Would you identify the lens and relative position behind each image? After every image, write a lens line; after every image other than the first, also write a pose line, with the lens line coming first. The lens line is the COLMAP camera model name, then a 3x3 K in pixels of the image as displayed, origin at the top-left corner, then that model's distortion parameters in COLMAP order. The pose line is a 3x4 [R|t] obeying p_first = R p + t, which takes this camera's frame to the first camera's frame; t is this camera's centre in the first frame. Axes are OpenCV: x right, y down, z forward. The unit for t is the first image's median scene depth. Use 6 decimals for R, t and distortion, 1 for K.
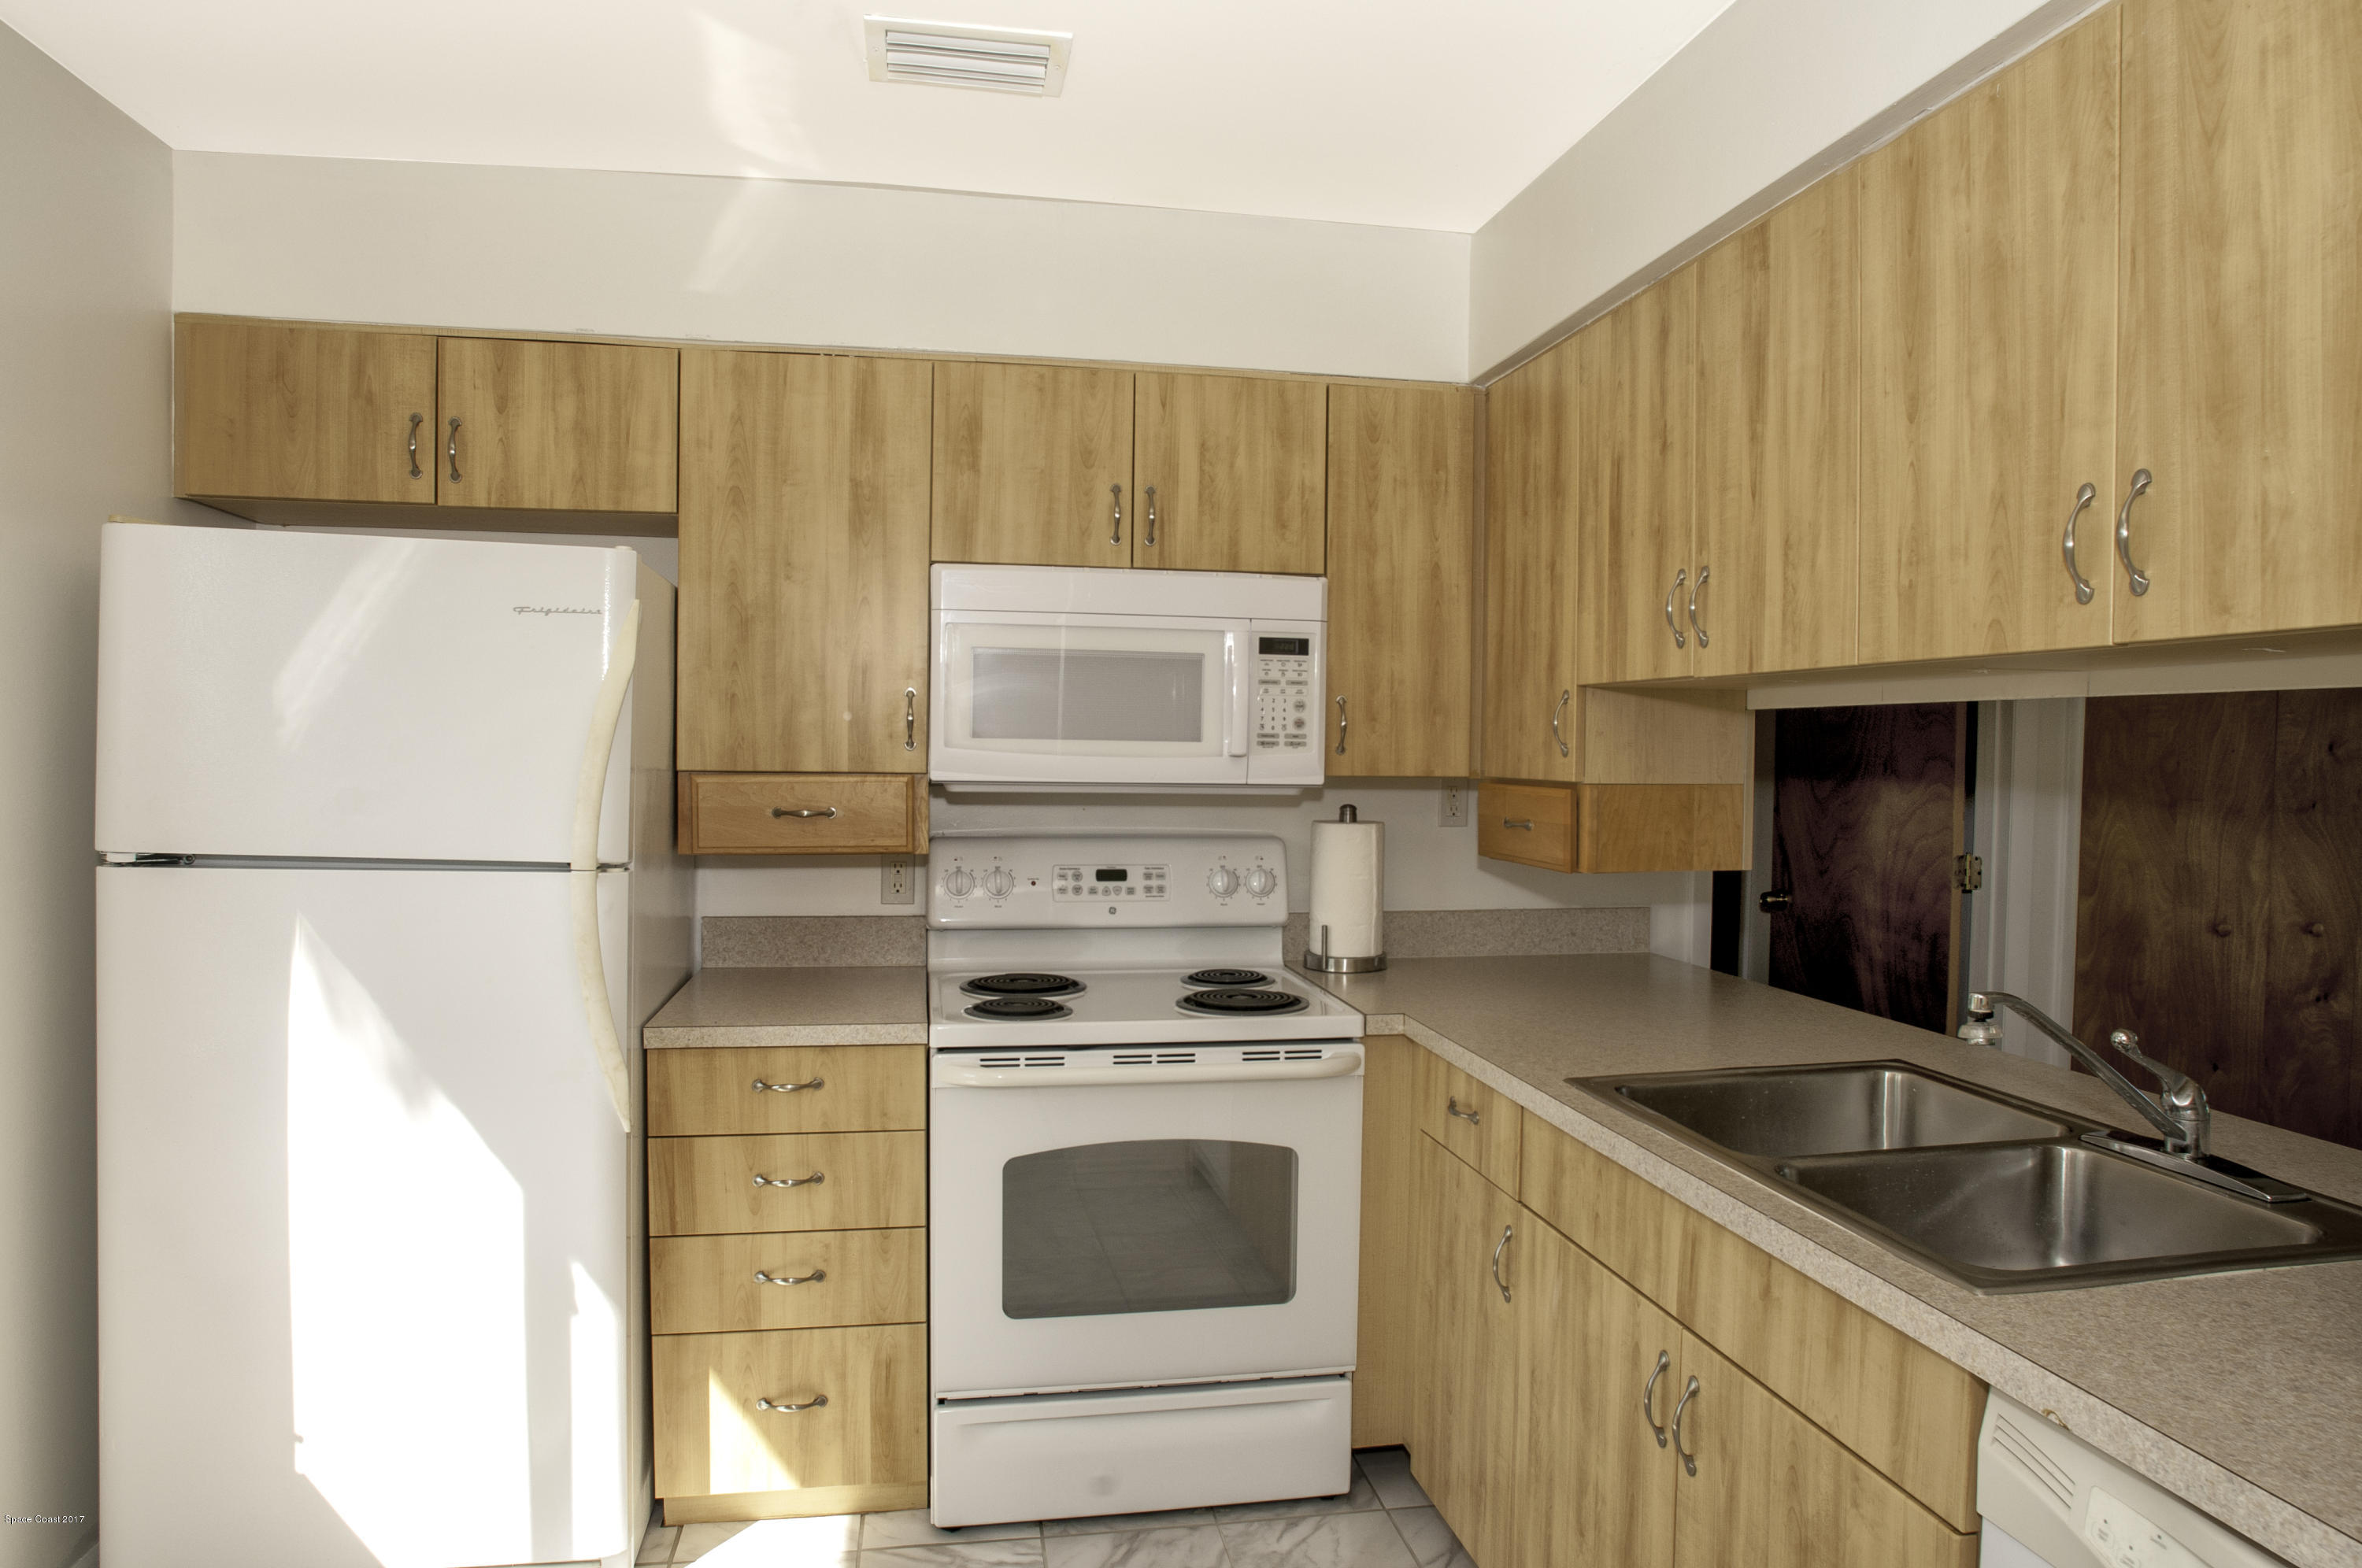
lens RADIAL K [[1439.9, 0, 1186.1], [0, 1439.9, 796.6], [0, 0, 1]] dist [-0.071962, 0.036880]
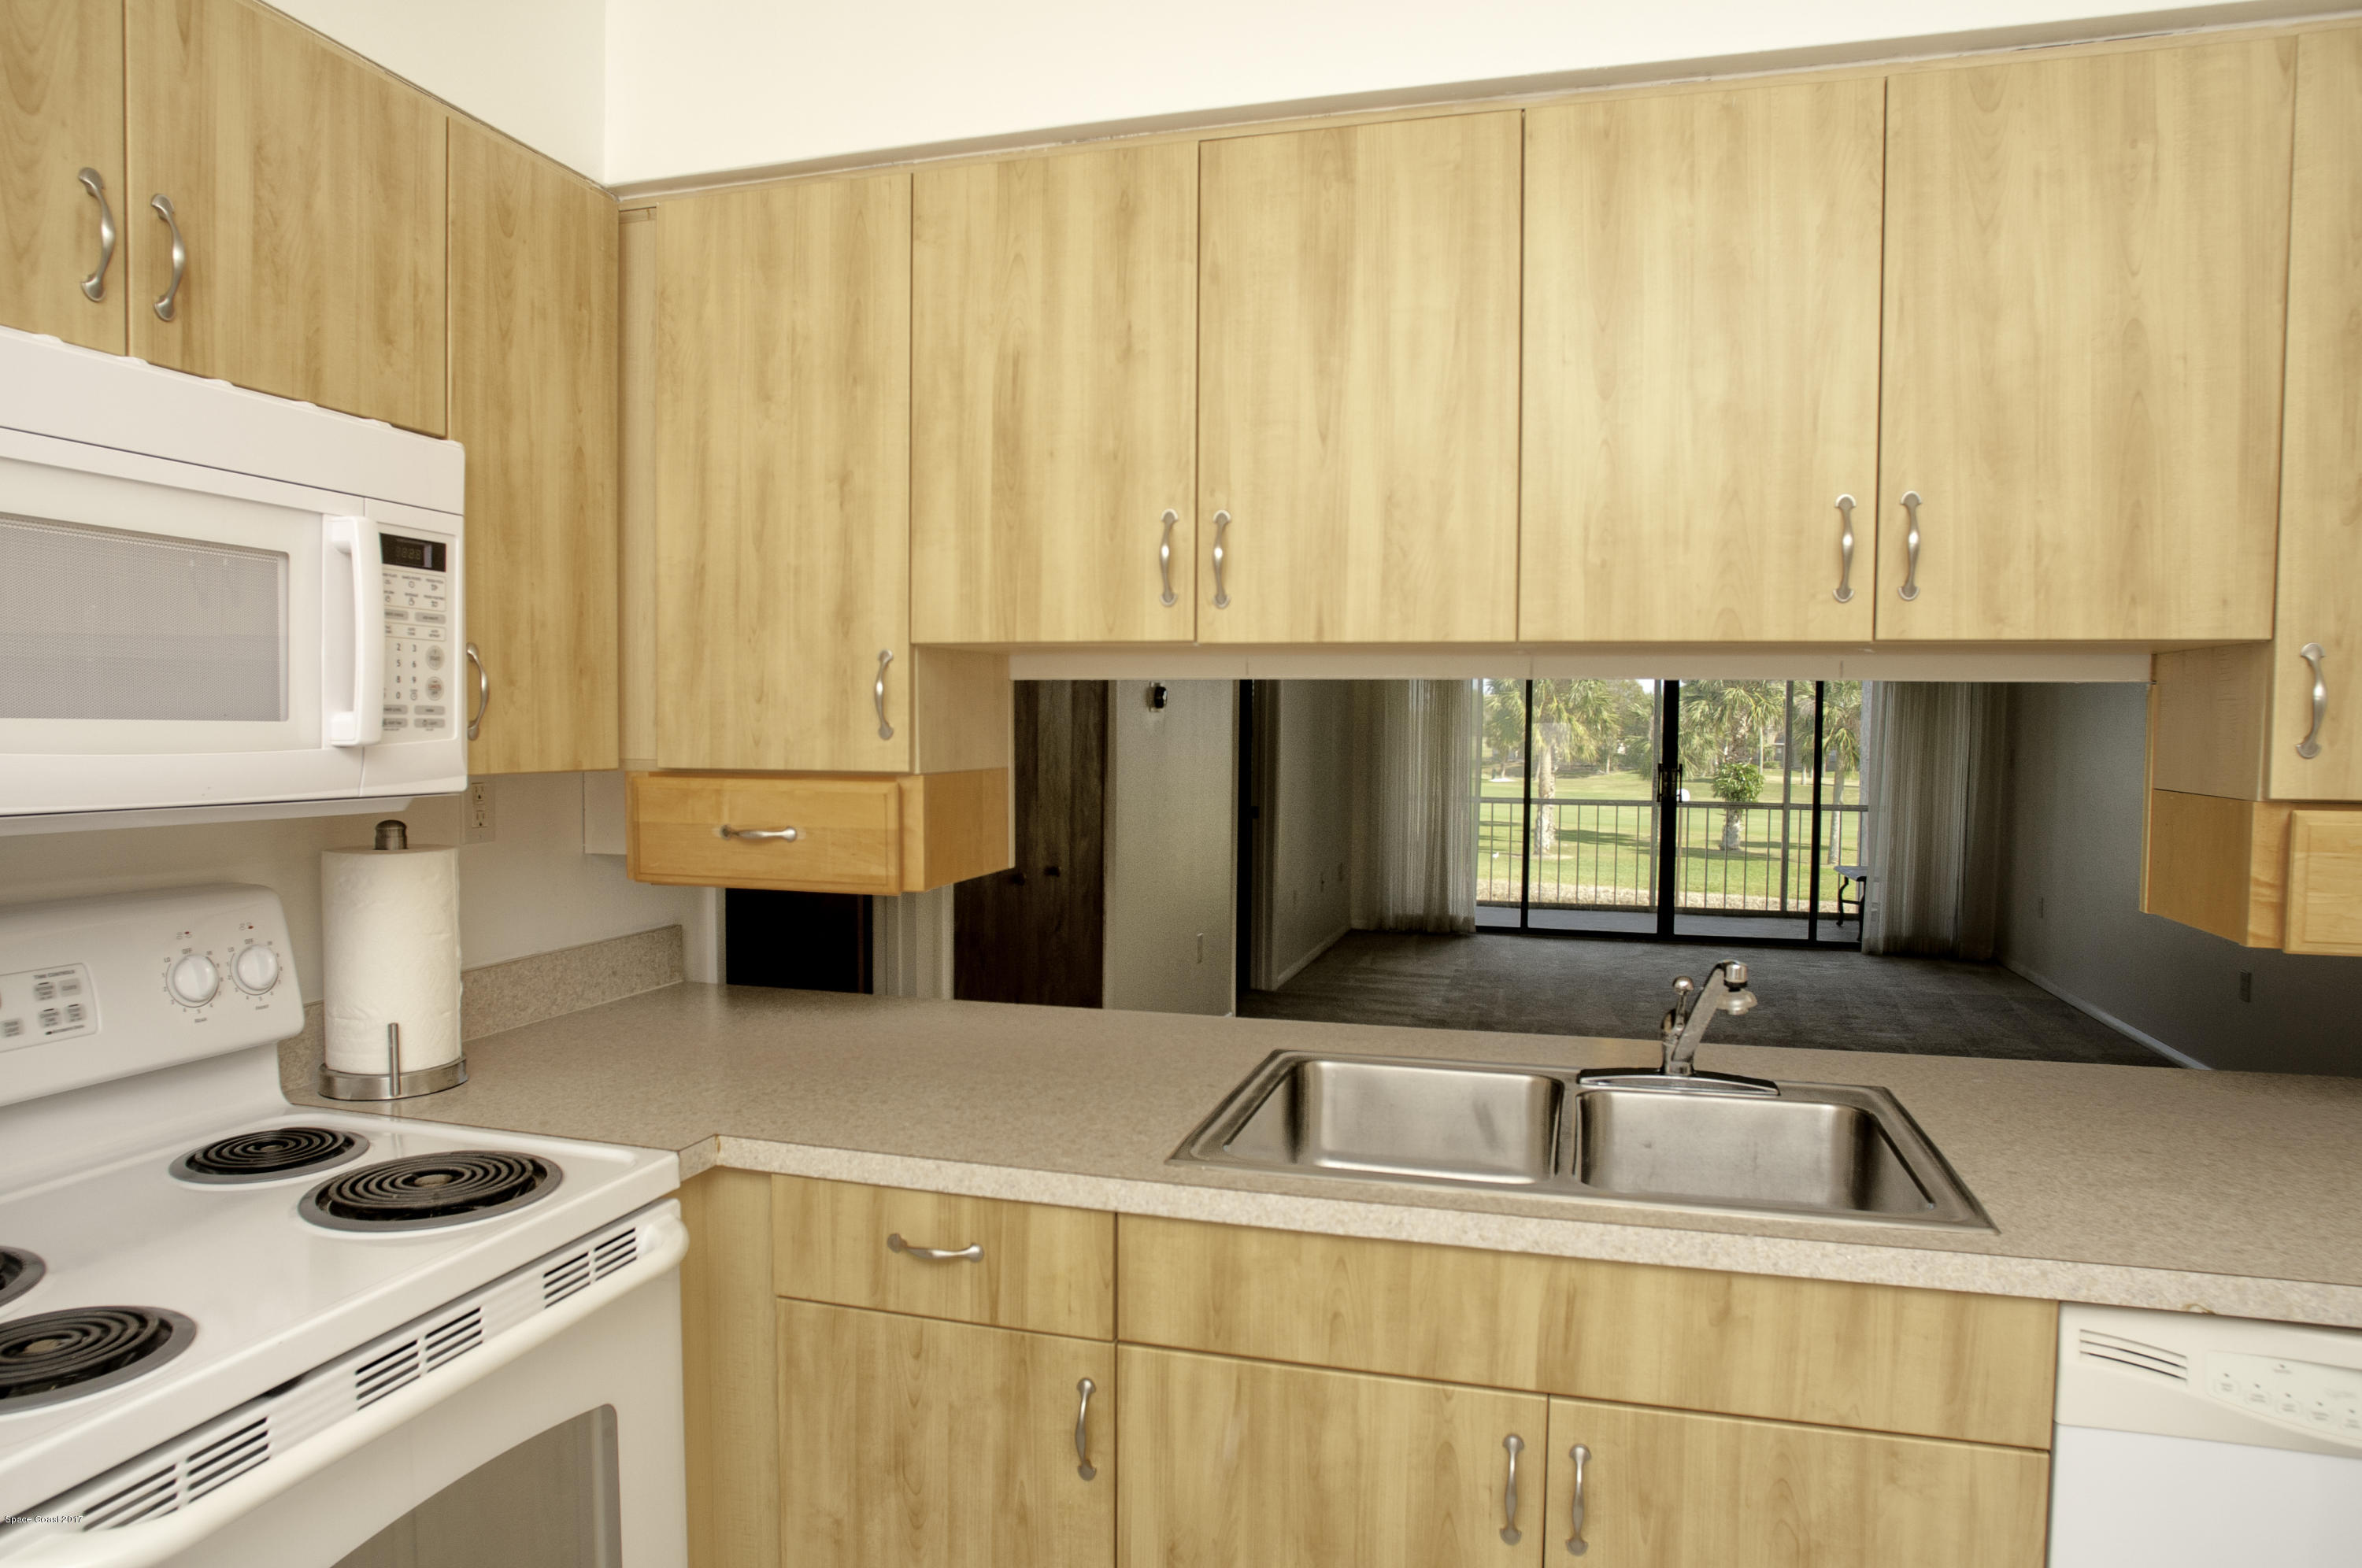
lens RADIAL K [[1439.9, 0, 1186.1], [0, 1439.9, 796.6], [0, 0, 1]] dist [-0.071962, 0.036880]
pose [[0.446549, -0.051824, 0.893257, -0.358665], [0.028742, 0.998637, 0.043569, -0.027687], [-0.894297, 0.006218, 0.447430, 0.566172]]
